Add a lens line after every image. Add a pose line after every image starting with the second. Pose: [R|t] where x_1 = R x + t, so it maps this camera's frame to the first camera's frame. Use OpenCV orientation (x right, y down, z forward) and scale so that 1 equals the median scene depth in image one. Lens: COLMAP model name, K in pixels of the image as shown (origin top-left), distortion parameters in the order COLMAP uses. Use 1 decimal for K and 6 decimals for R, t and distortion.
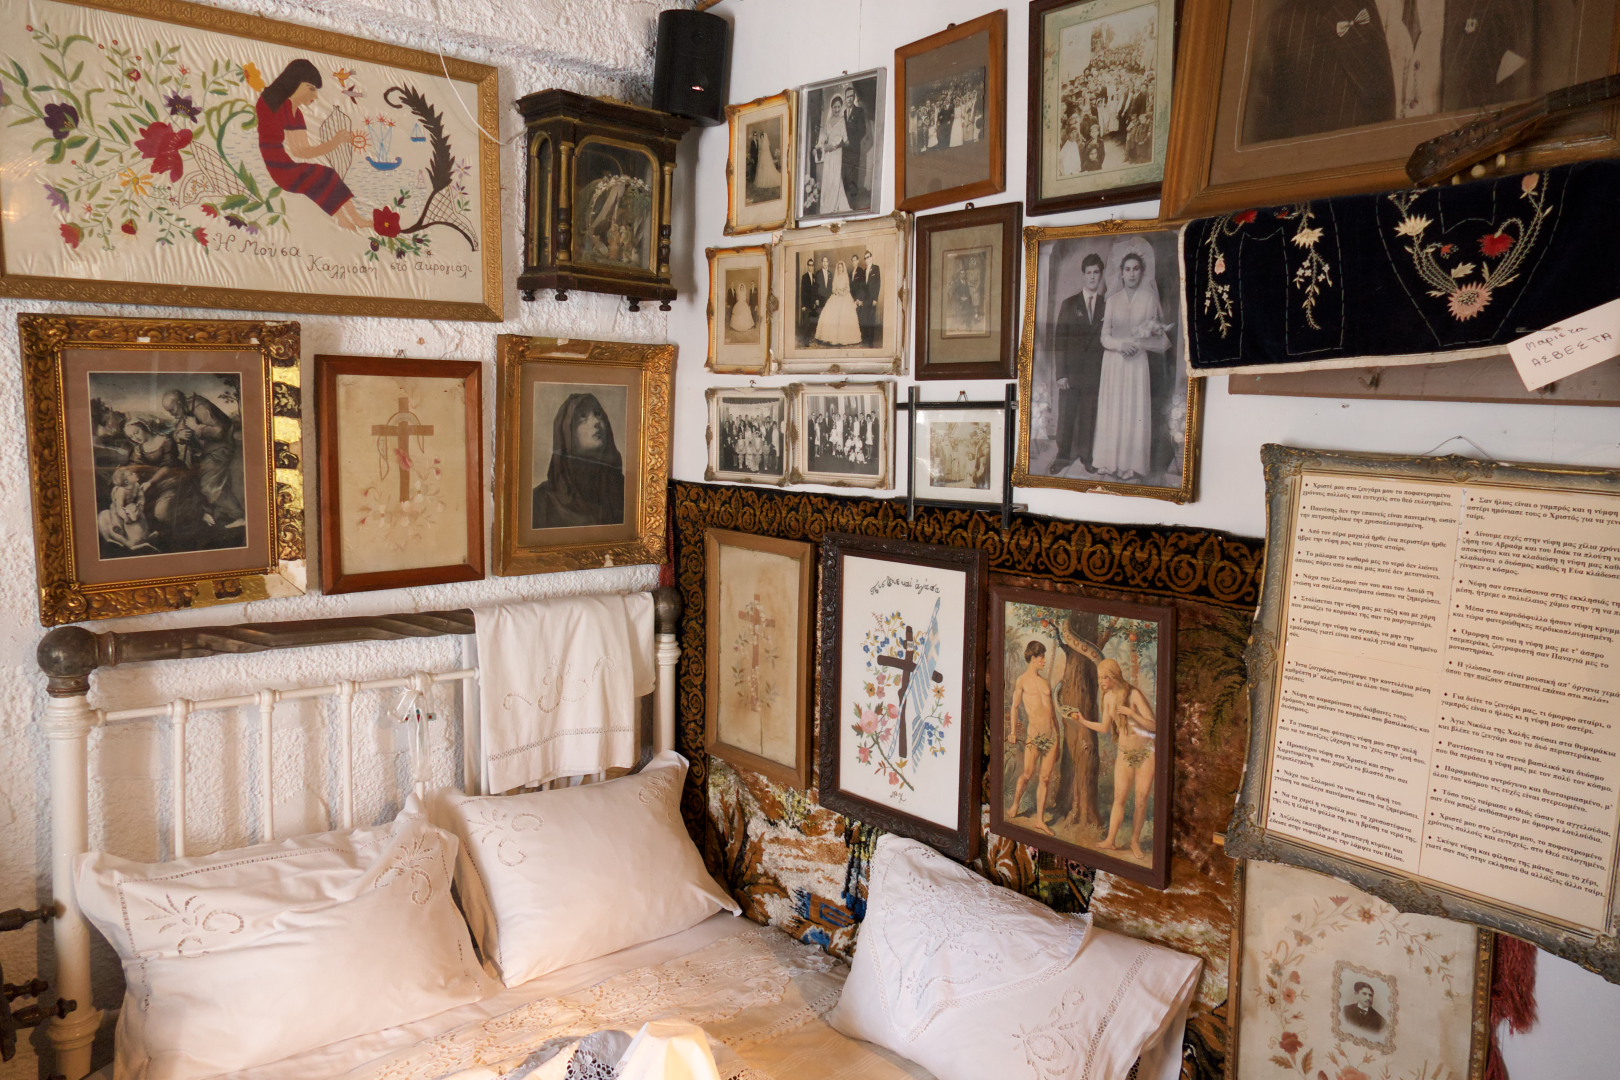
lens RADIAL K [[1203.9, 0, 810.7], [0, 1203.9, 542.9], [0, 0, 1]] dist [0.004442, -0.000568]
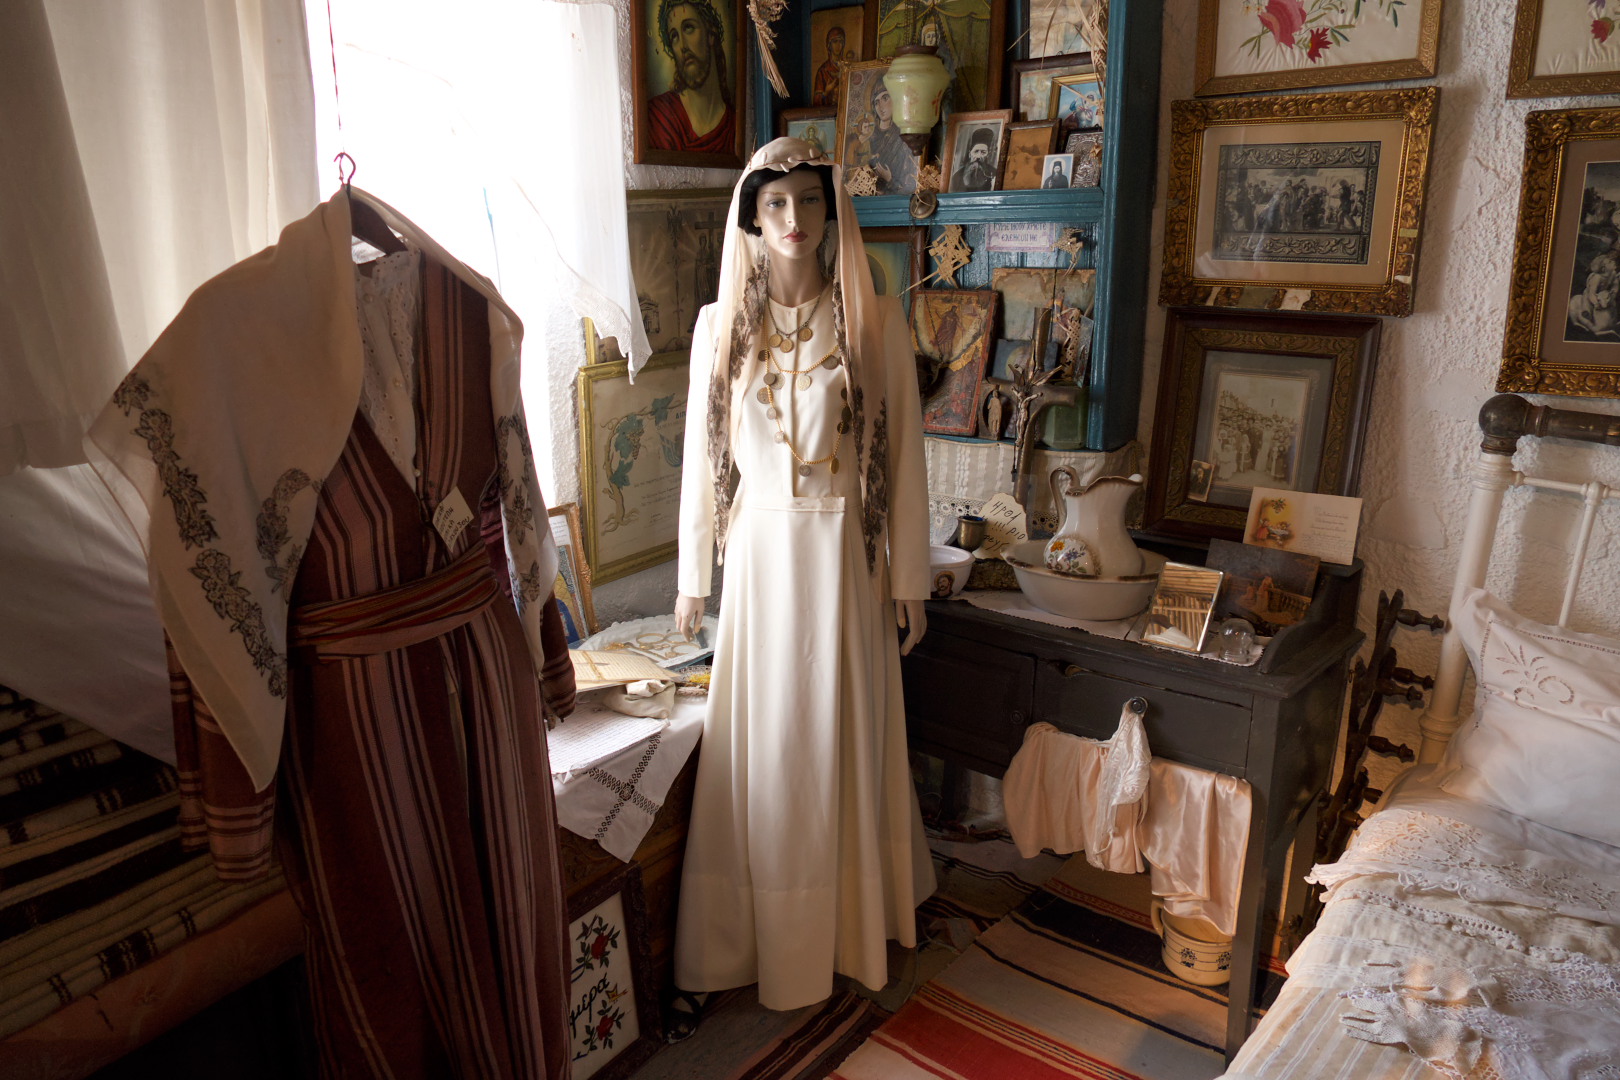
lens RADIAL K [[1203.9, 0, 808.9], [0, 1203.9, 540.2], [0, 0, 1]] dist [0.004442, -0.000568]
pose [[0.193462, 0.255632, -0.947219, 0.366862], [-0.110063, 0.965020, 0.237957, 0.003737], [0.974915, 0.058218, 0.214830, 0.109267]]
